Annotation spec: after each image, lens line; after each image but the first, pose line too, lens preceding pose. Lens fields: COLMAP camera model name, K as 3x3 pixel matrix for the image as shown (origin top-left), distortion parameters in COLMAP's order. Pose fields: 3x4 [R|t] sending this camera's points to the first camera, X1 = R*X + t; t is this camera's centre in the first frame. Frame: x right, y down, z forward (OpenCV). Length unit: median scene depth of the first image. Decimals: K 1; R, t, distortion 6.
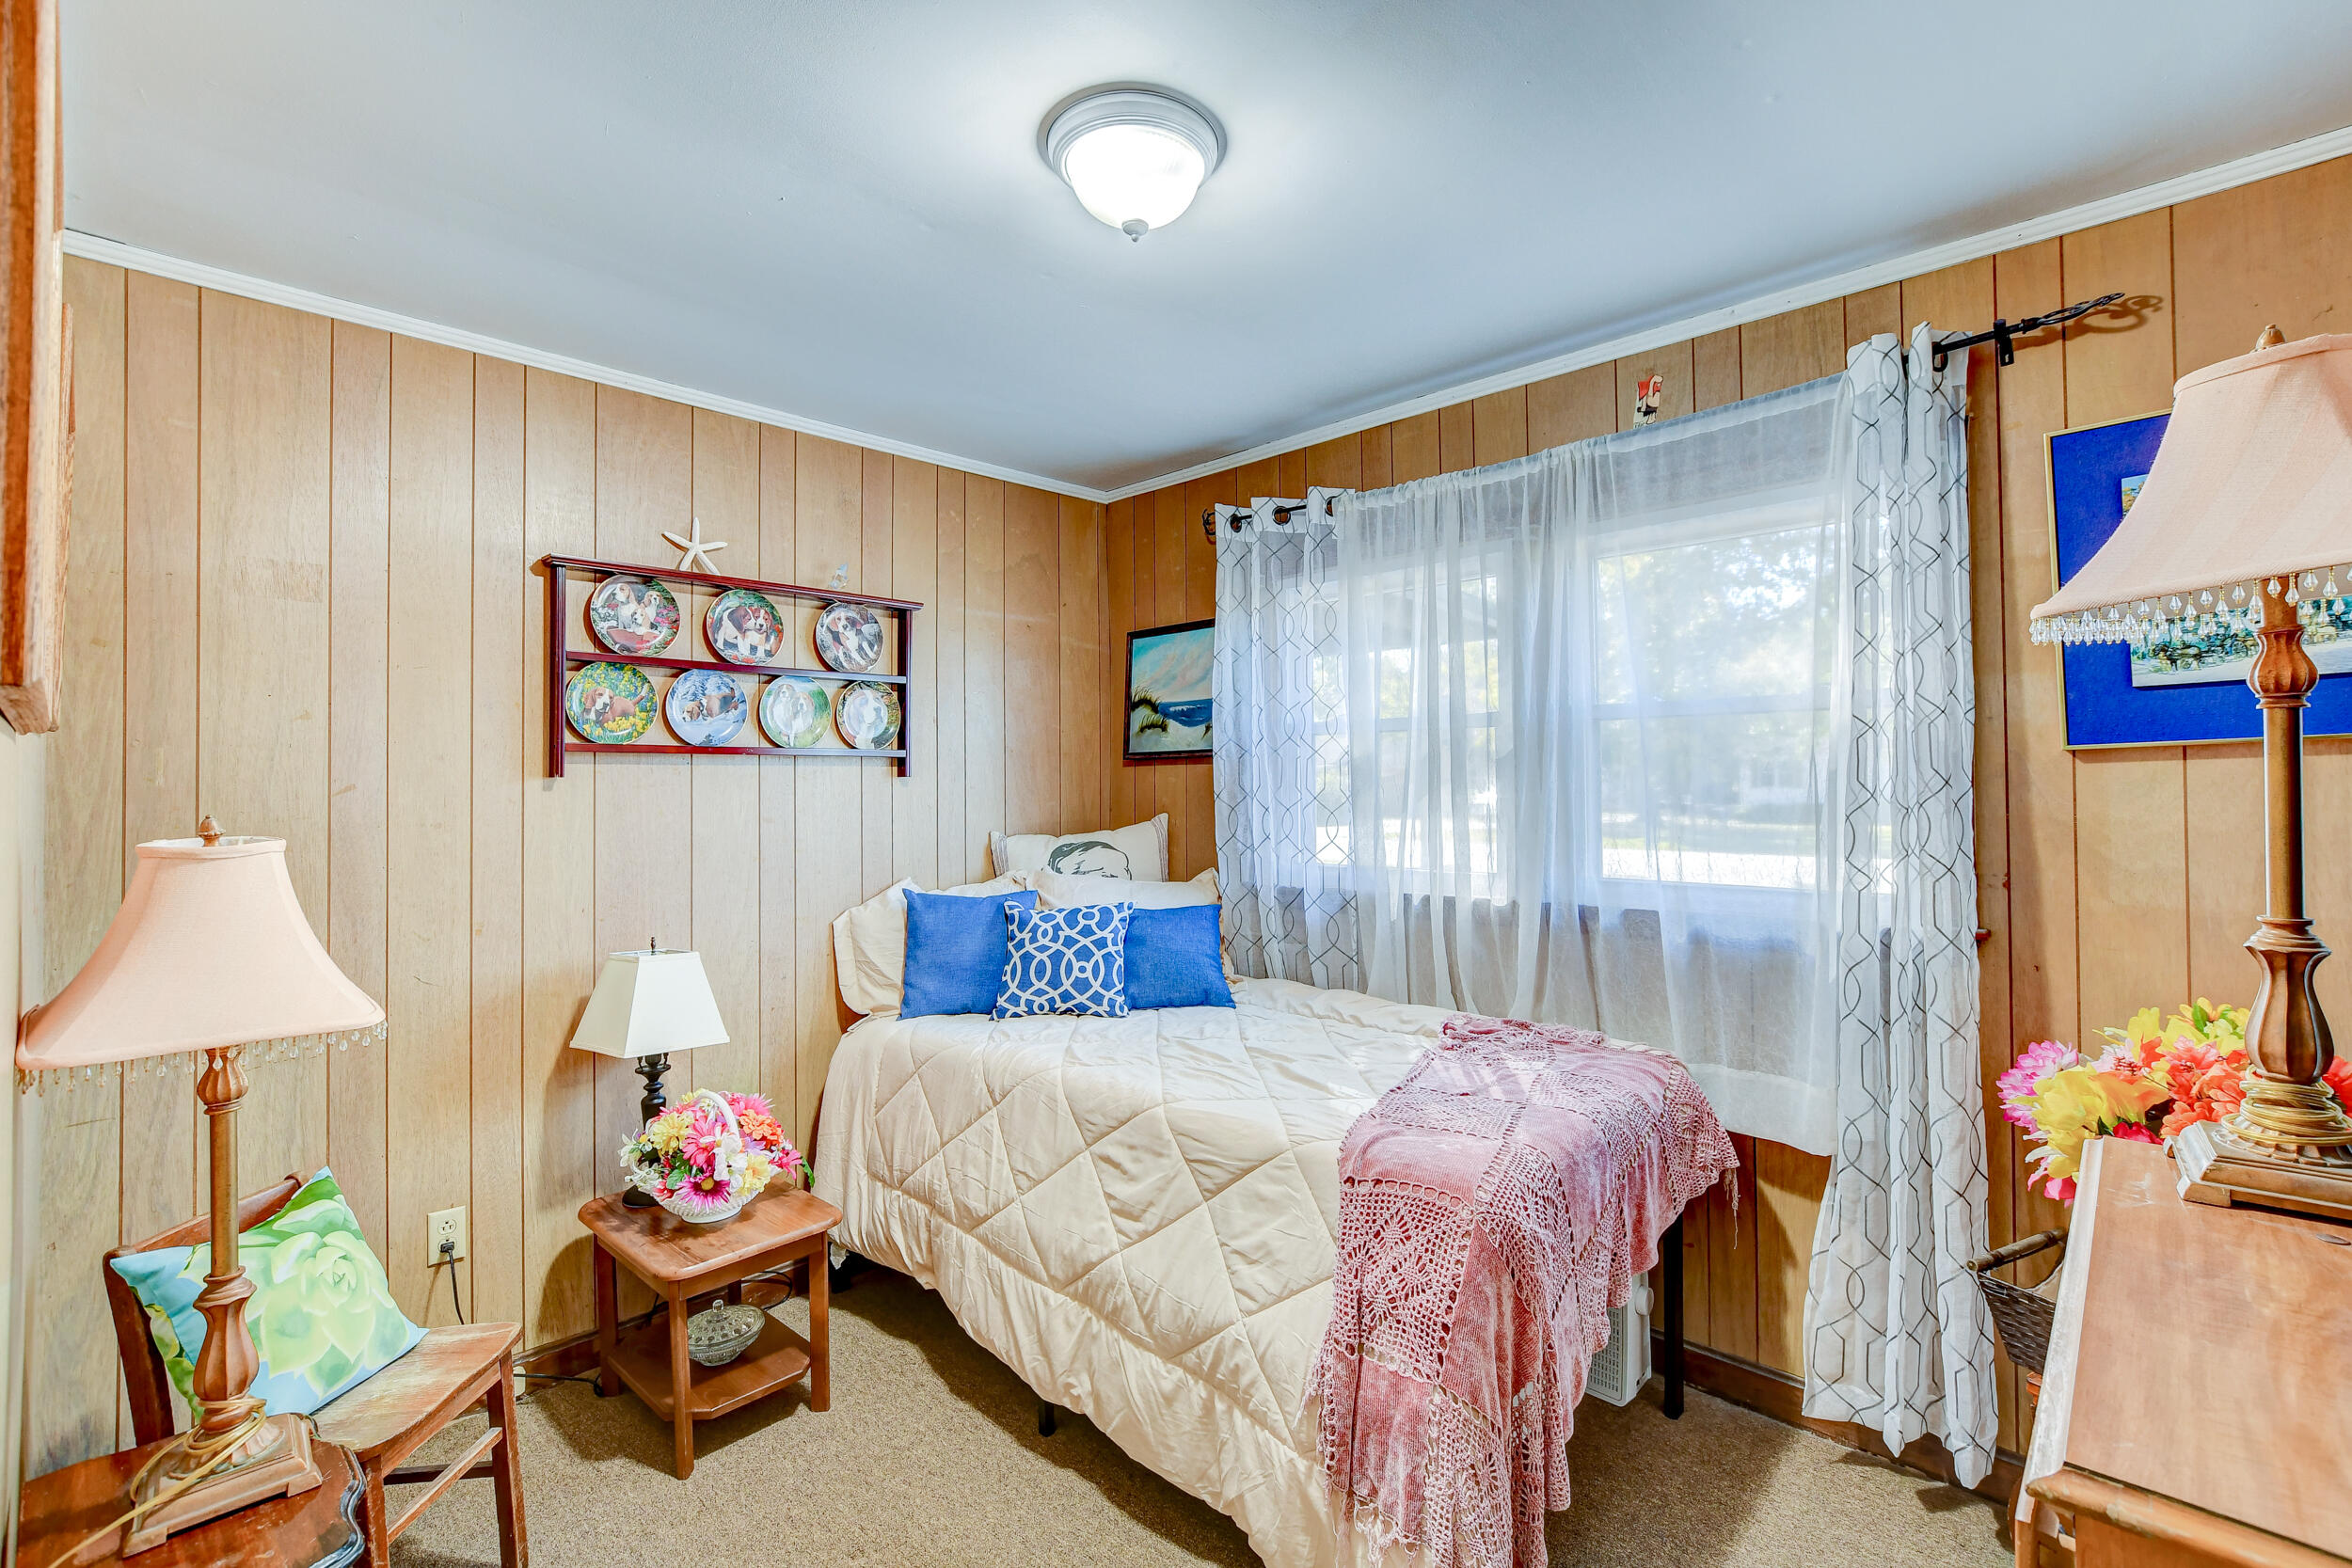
lens RADIAL K [[1039.7, 0, 1201.9], [0, 1039.7, 778.7], [0, 0, 1]] dist [0.001452, 0.001114]
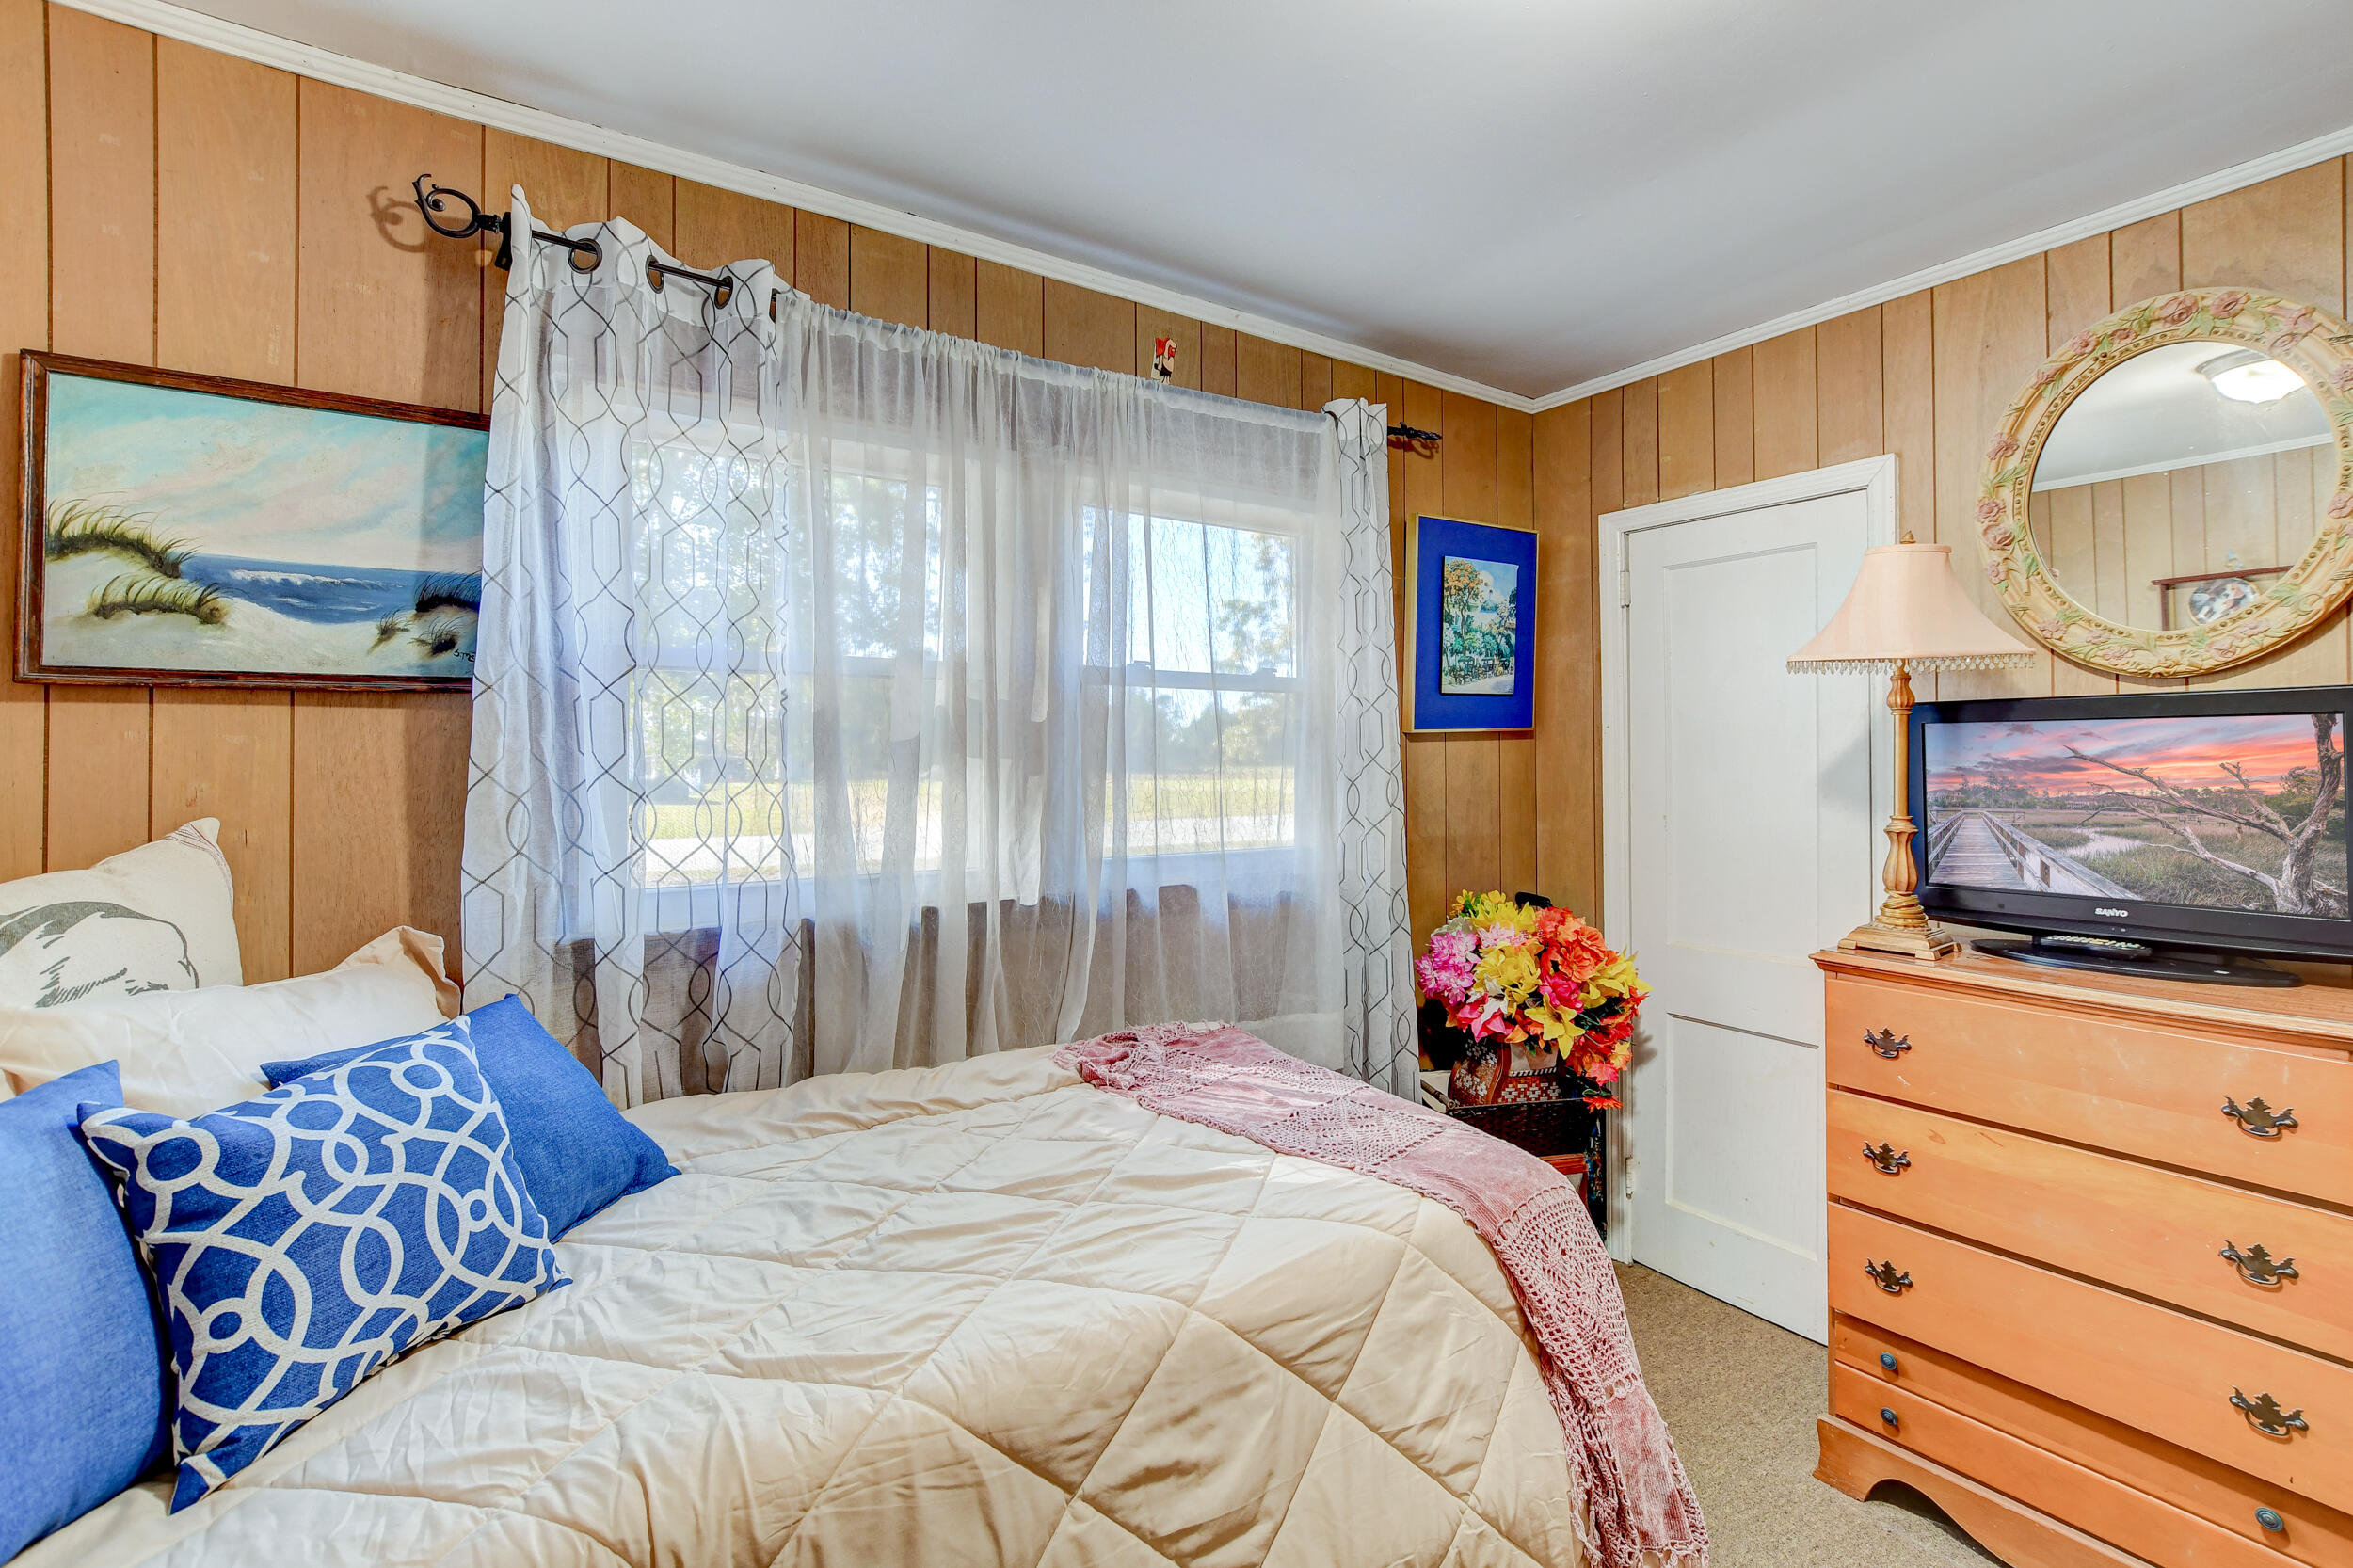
lens RADIAL K [[1059.4, 0, 1176.1], [0, 1059.4, 738.3], [0, 0, 1]] dist [-0.001096, 0.000532]
pose [[0.233209, 0.023789, 0.972136, -0.449846], [-0.003574, 0.999715, -0.023606, 0.012025], [-0.972420, 0.002031, 0.233228, 0.645927]]
